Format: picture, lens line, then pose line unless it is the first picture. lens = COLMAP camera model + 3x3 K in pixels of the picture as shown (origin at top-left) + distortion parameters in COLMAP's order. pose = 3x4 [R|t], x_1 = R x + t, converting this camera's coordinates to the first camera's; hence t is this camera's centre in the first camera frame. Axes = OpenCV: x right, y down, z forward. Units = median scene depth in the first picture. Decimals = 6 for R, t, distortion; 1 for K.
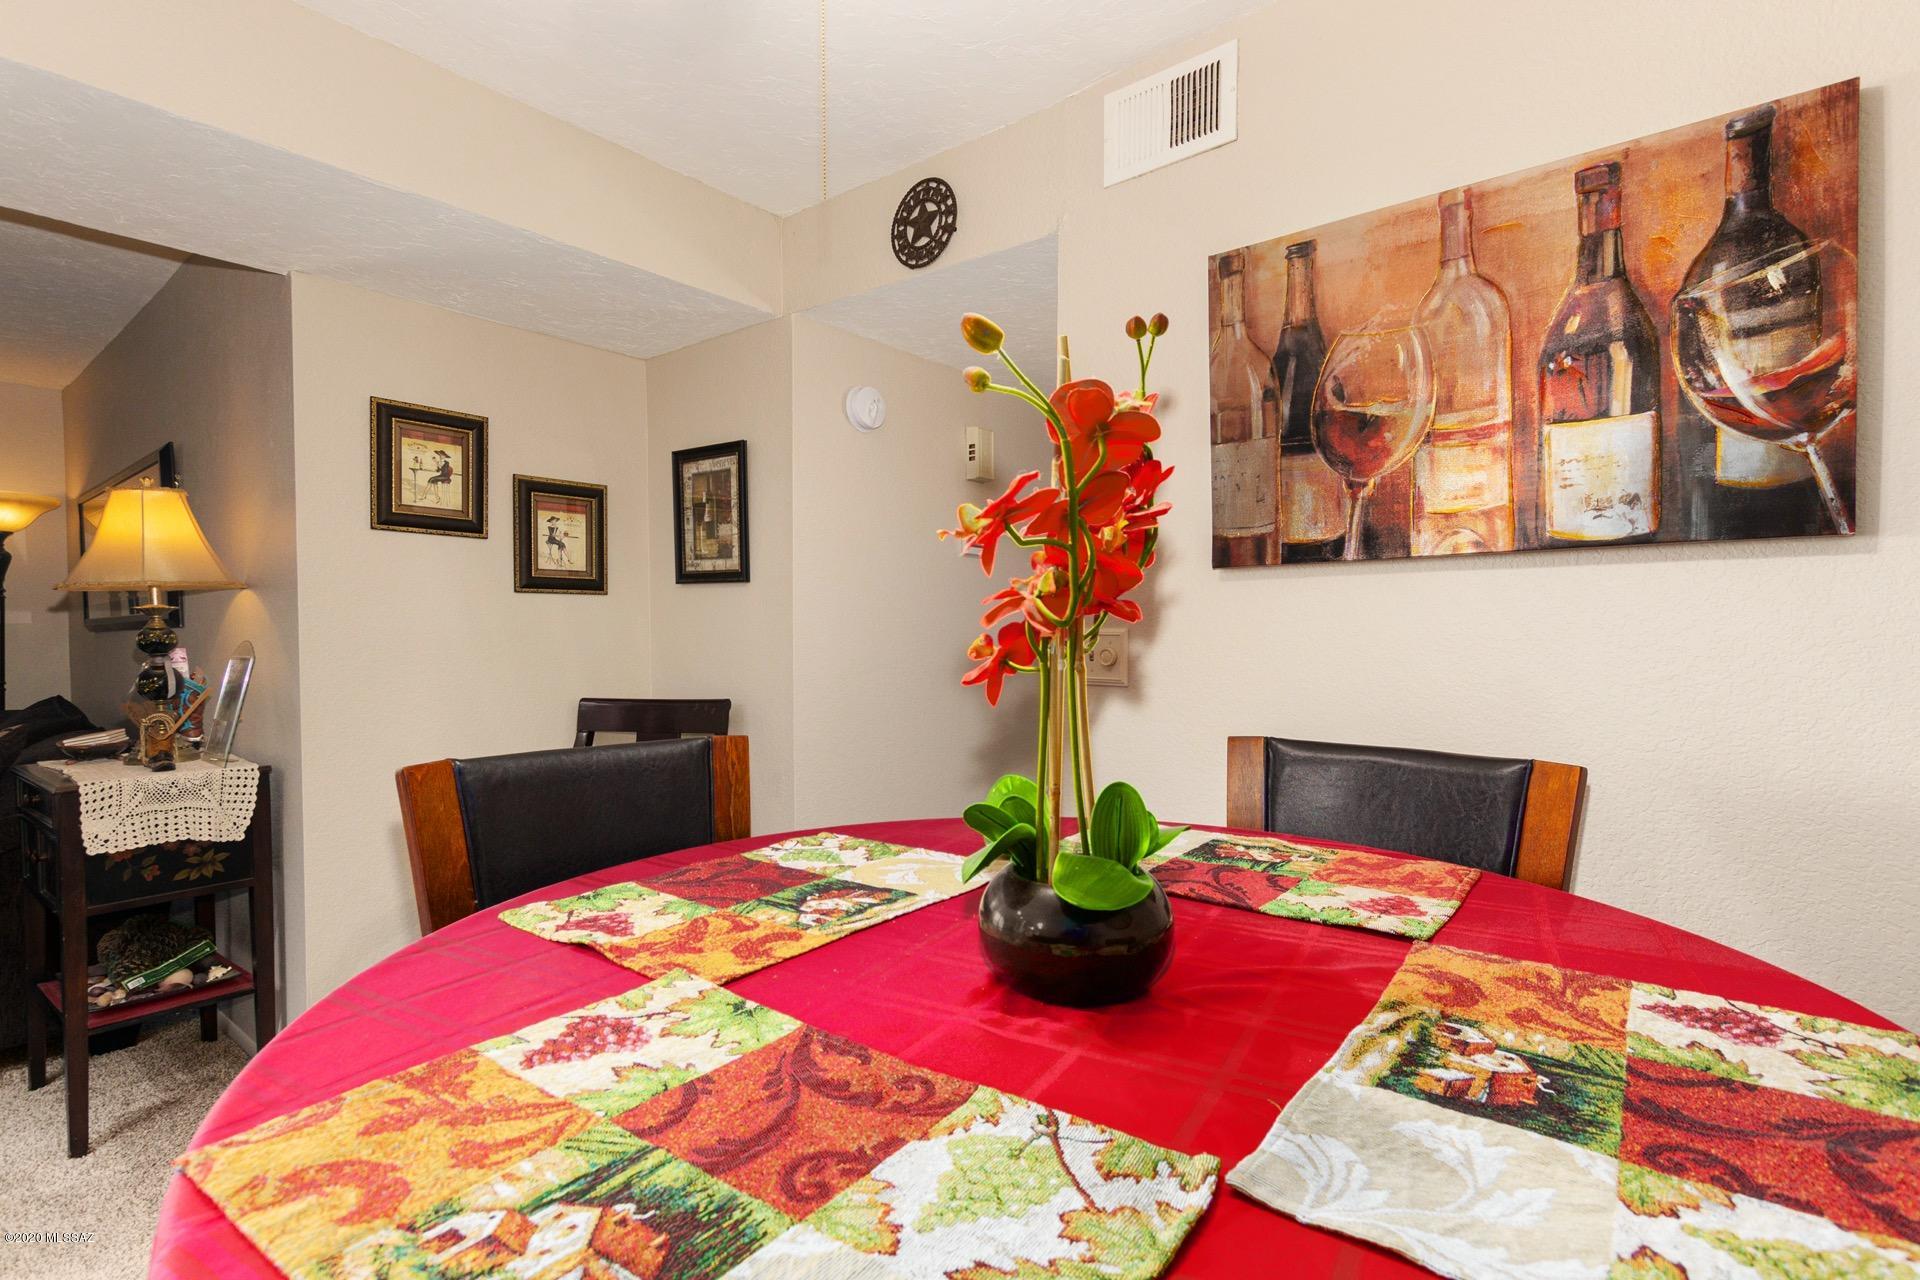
lens RADIAL K [[928.7, 0, 960.8], [0, 928.7, 642.0], [0, 0, 1]] dist [0.017341, -0.004237]
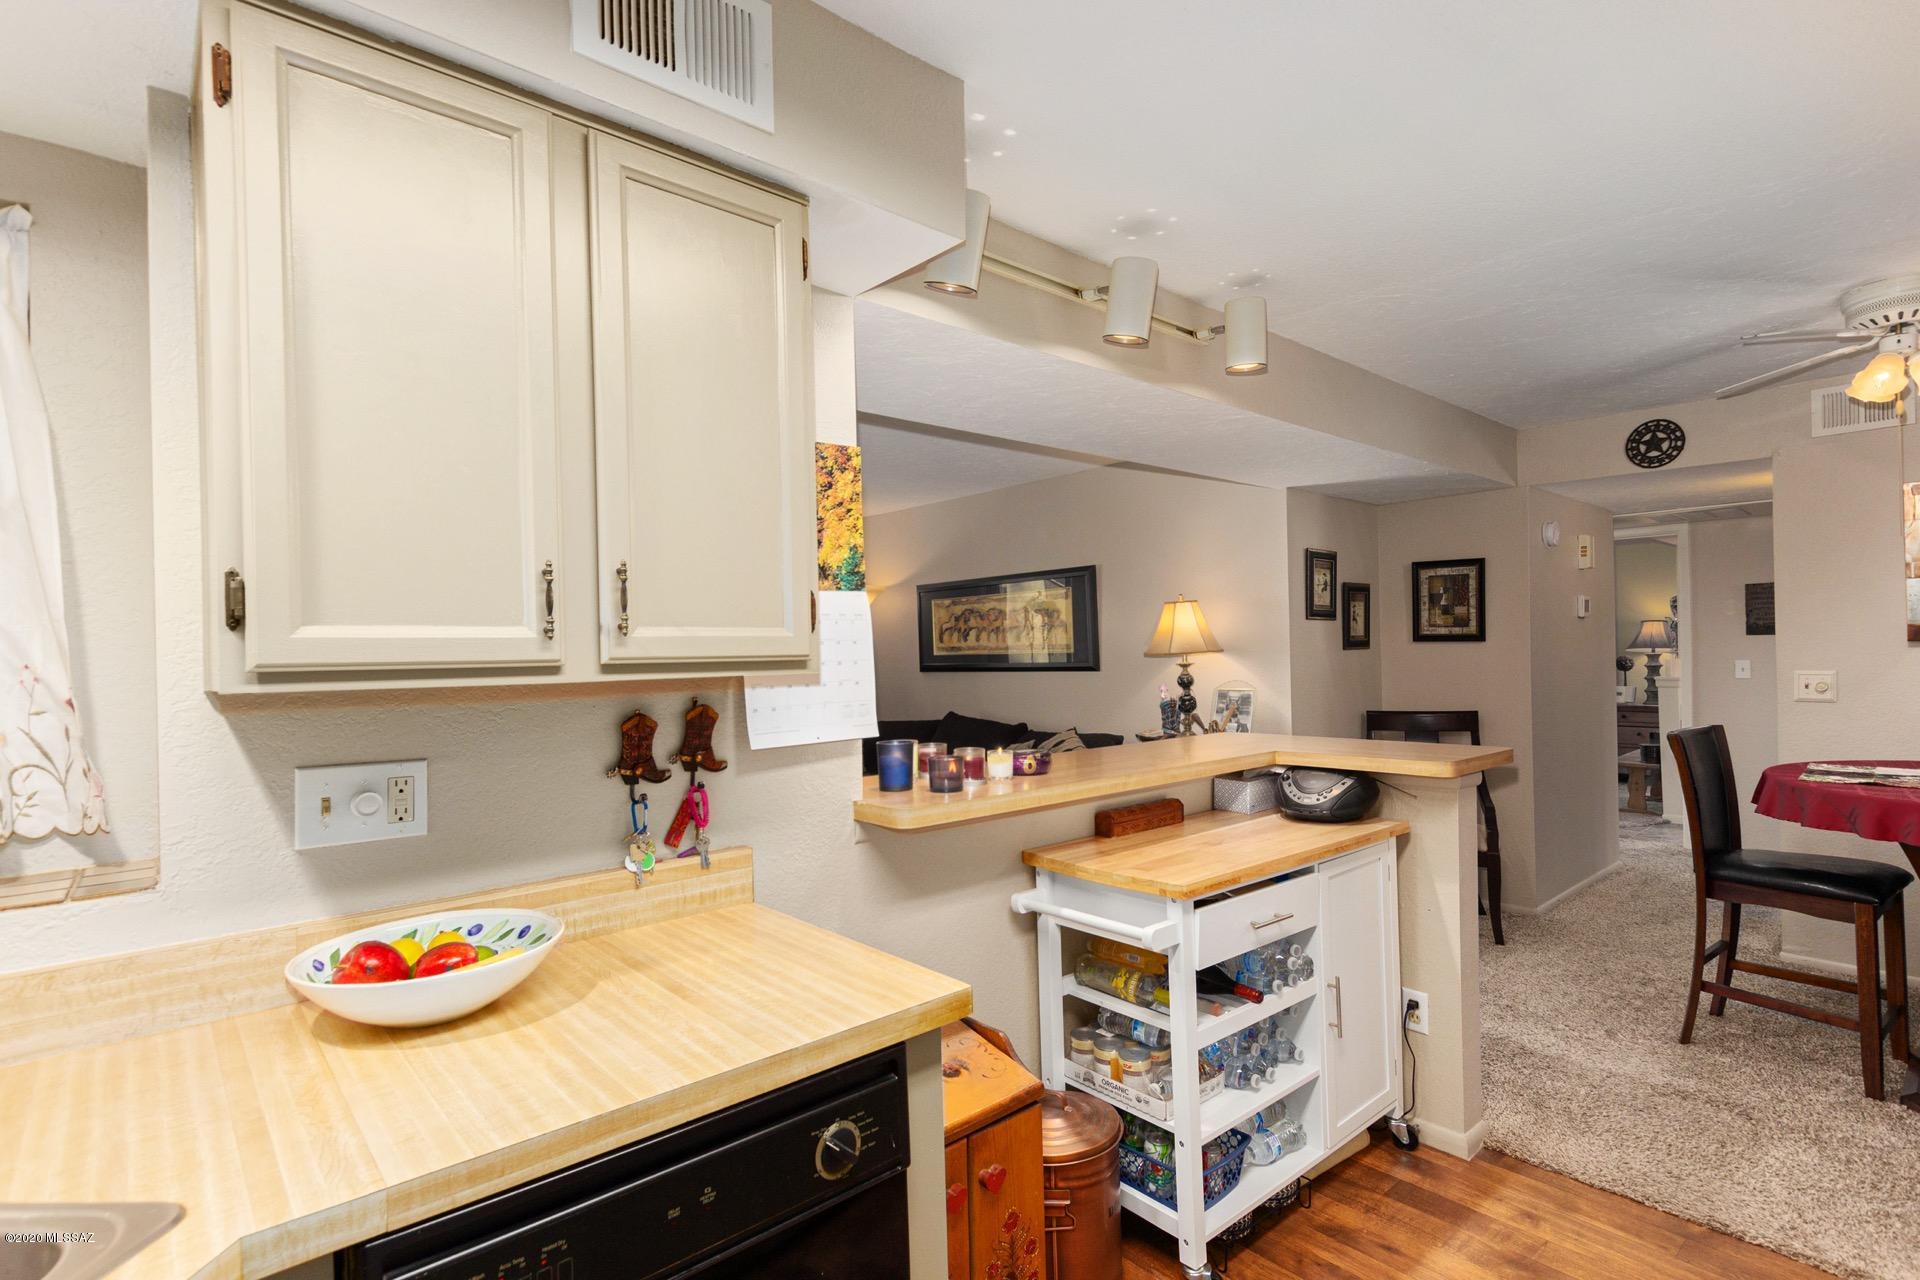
lens RADIAL K [[928.7, 0, 961.7], [0, 928.7, 655.0], [0, 0, 1]] dist [0.017341, -0.004237]
pose [[0.986726, -0.016095, -0.161593, -1.469458], [0.015239, 0.999863, -0.006534, -0.071105], [0.161676, 0.003985, 0.986836, -1.360073]]
